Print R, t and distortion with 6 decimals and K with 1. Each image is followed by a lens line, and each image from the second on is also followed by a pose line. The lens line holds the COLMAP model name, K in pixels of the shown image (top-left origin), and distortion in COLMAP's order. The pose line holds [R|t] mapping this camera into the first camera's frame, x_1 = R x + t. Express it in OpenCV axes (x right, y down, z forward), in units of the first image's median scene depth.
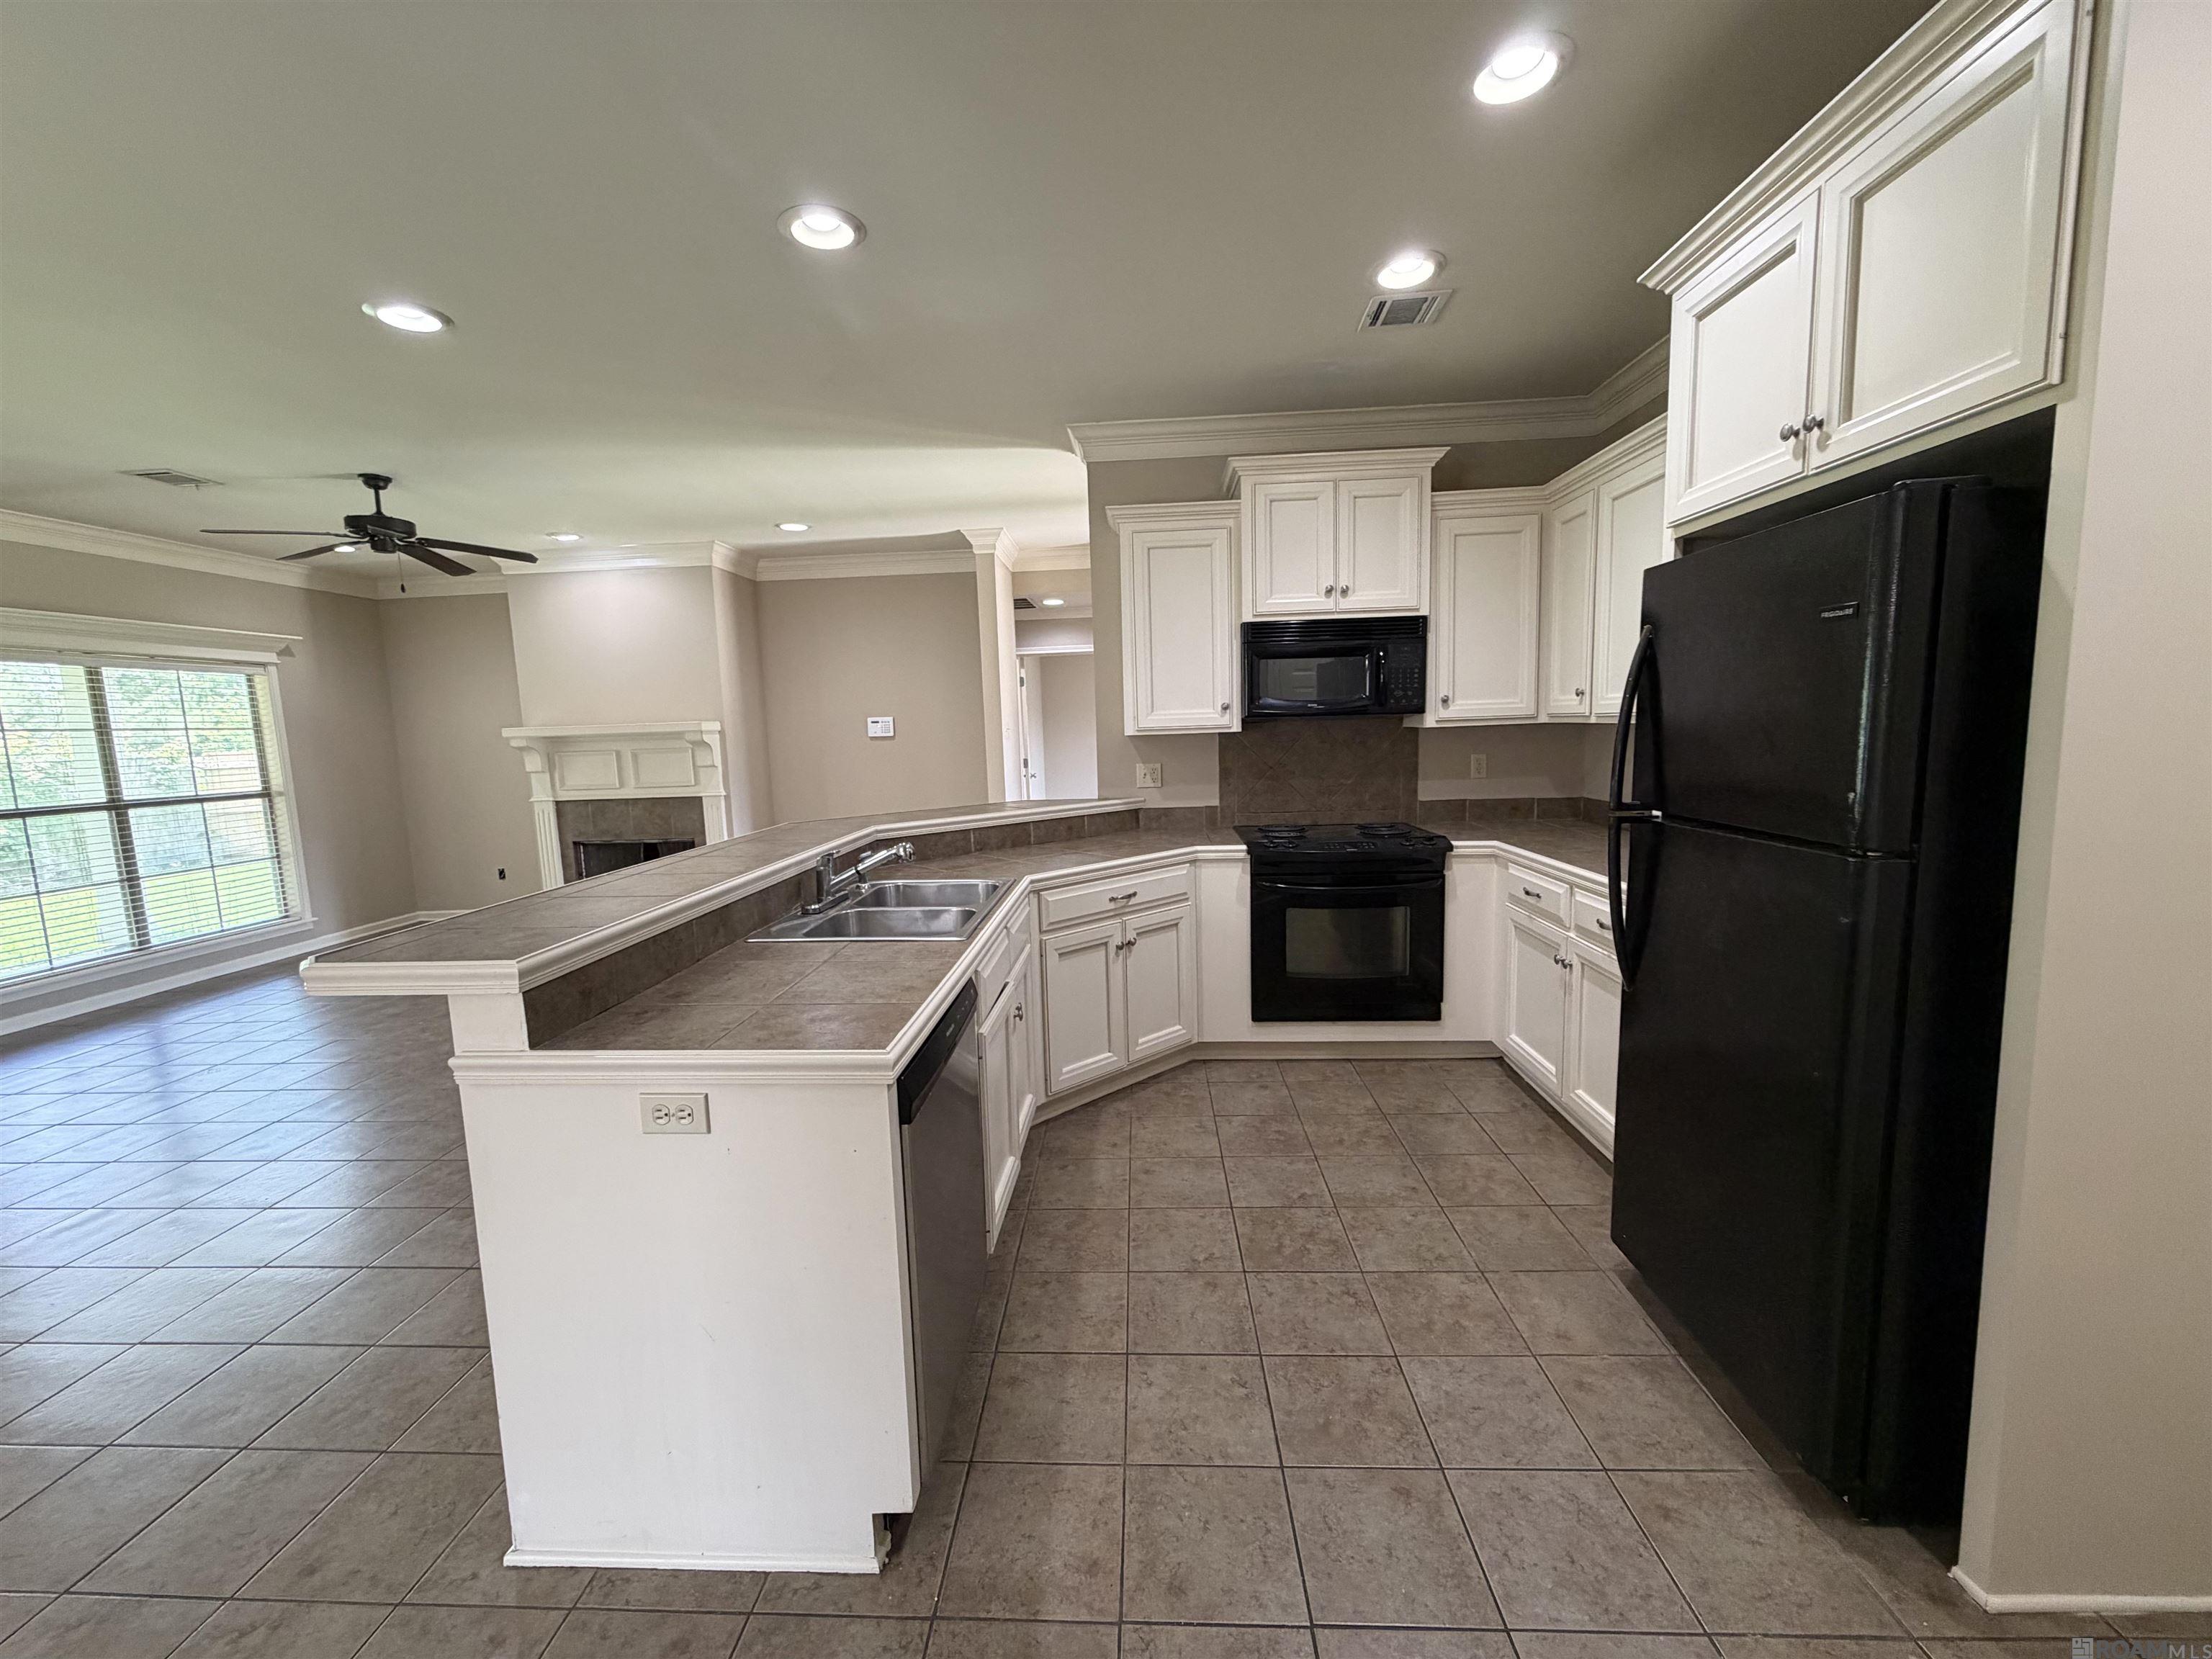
lens RADIAL K [[894.8, 0, 1112.9], [0, 894.8, 835.1], [0, 0, 1]] dist [0.002398, 0.000103]
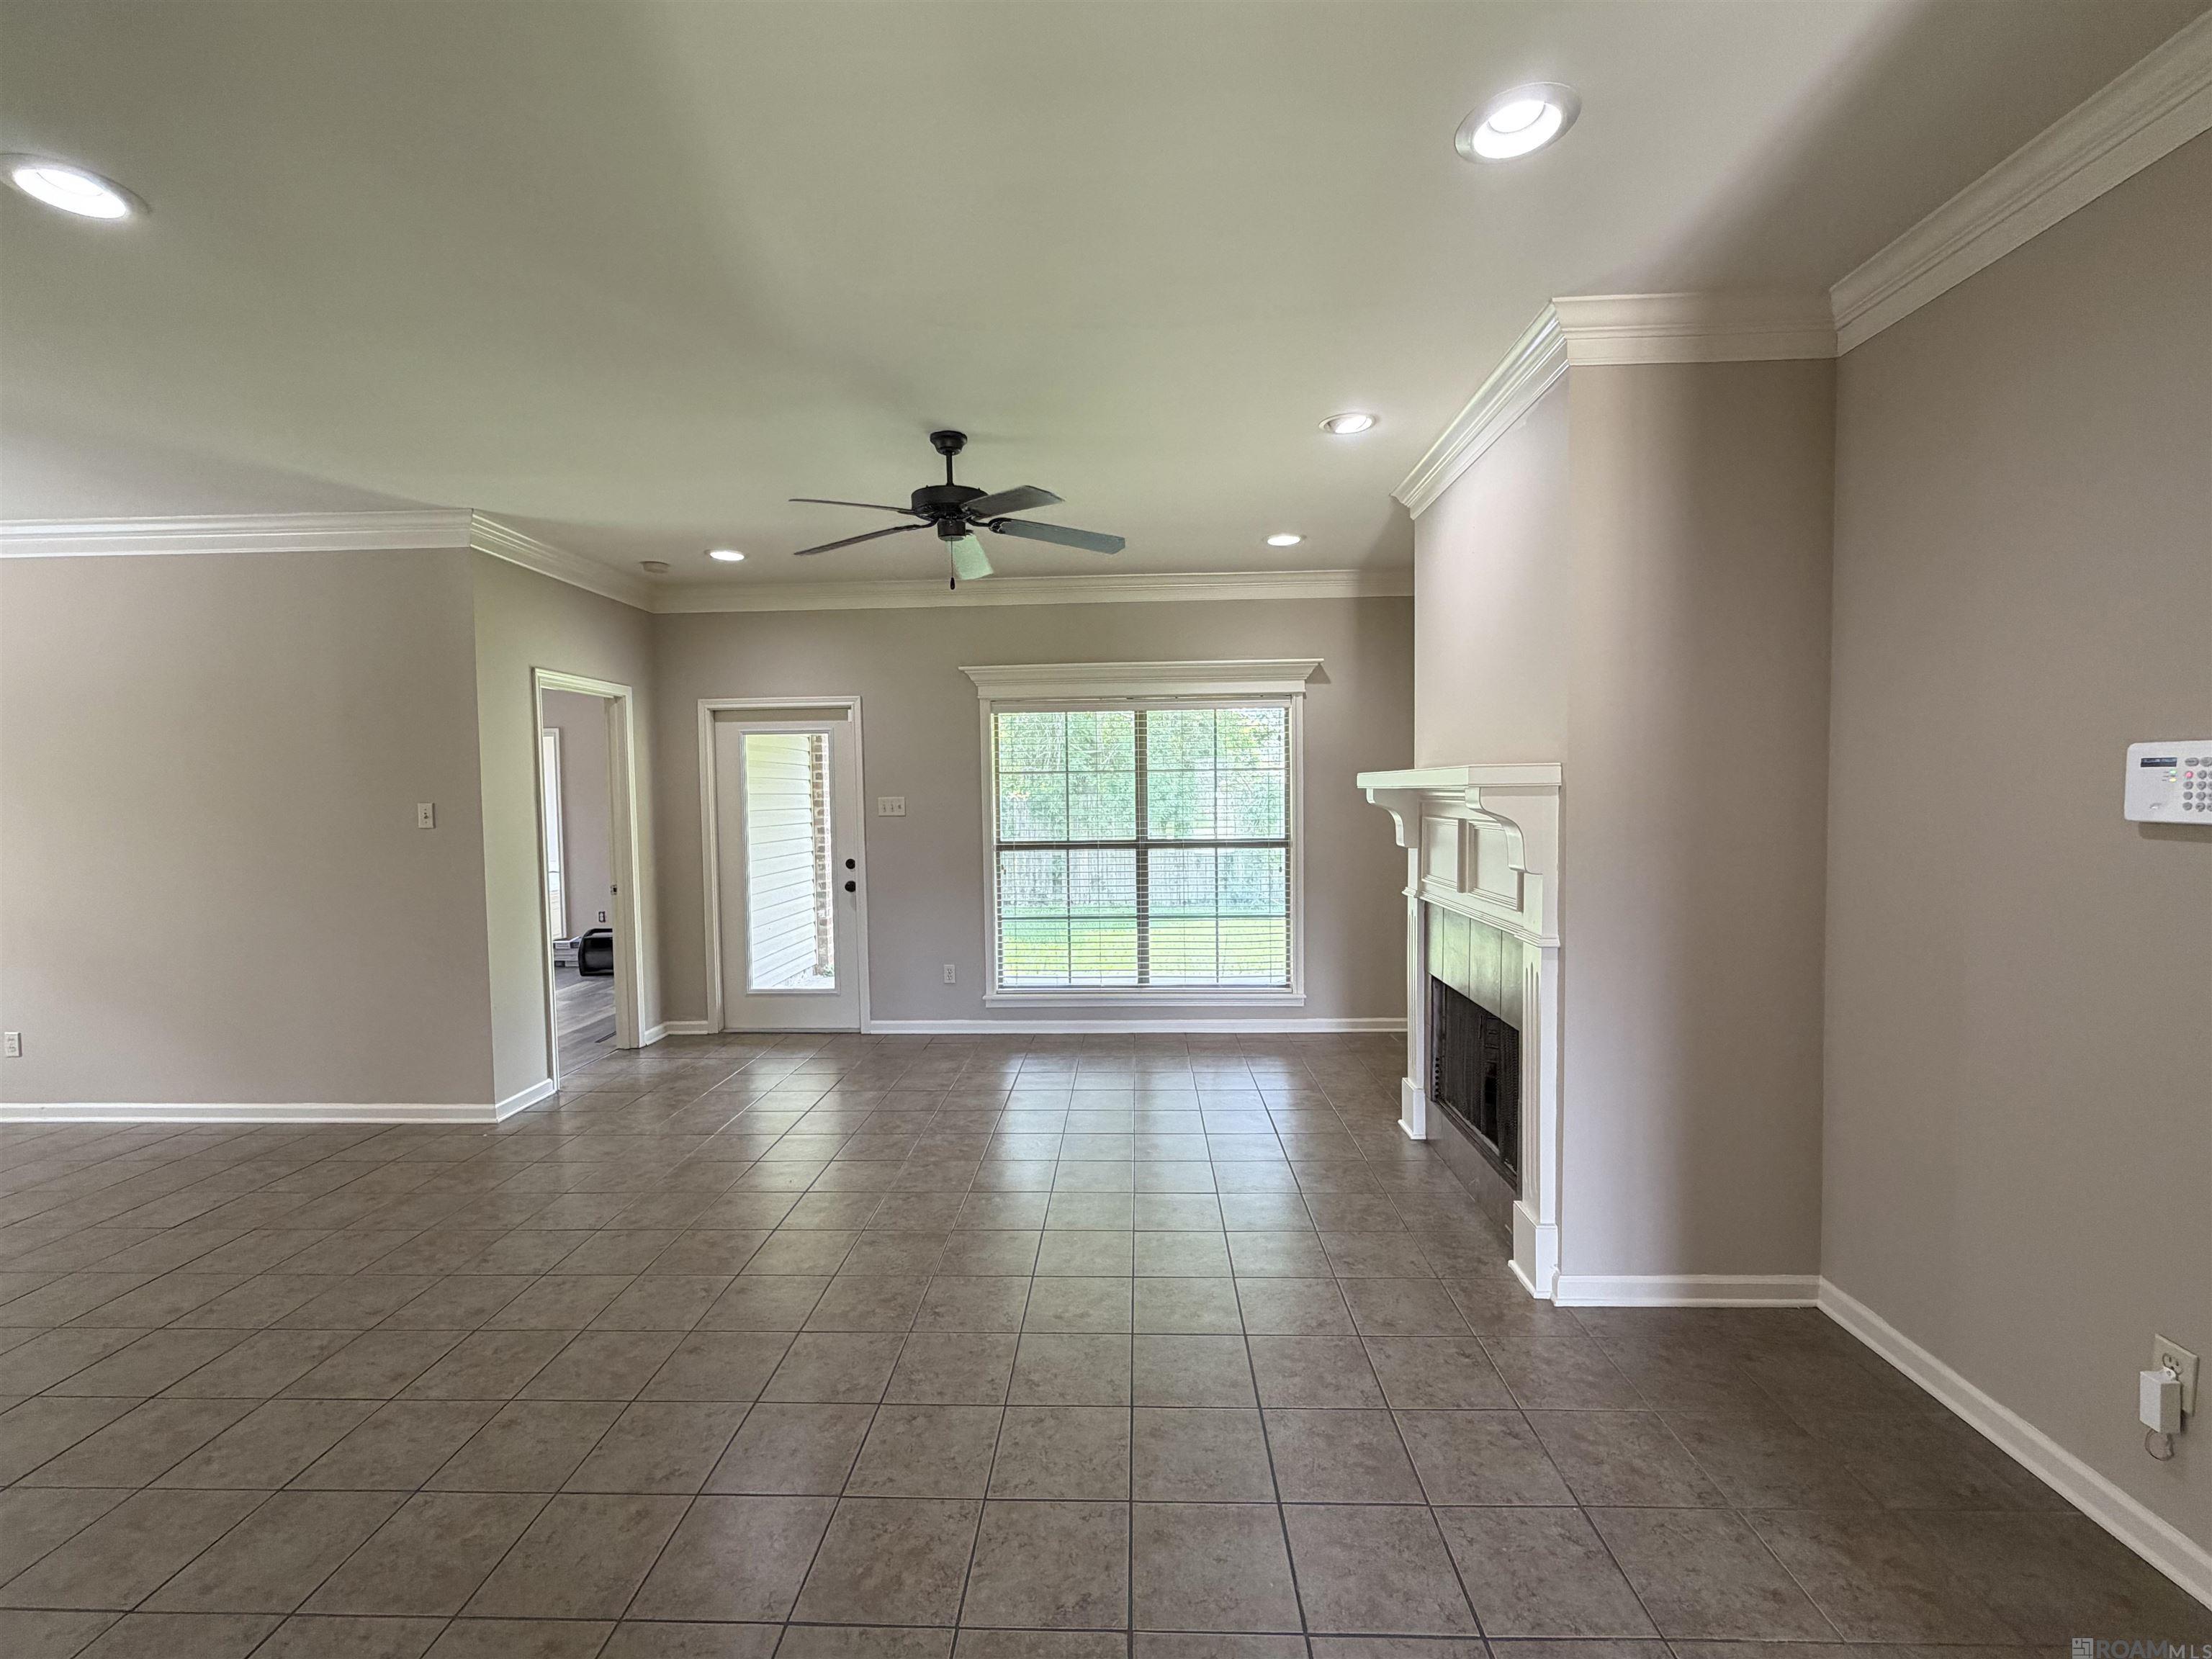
lens RADIAL K [[952.2, 0, 1098.2], [0, 952.2, 841.9], [0, 0, 1]] dist [-0.003007, -0.000232]
pose [[0.002271, 0.088320, -0.996090, -0.024170], [-0.107220, 0.990371, 0.087569, -0.137719], [0.994233, 0.106602, 0.011719, 1.022271]]
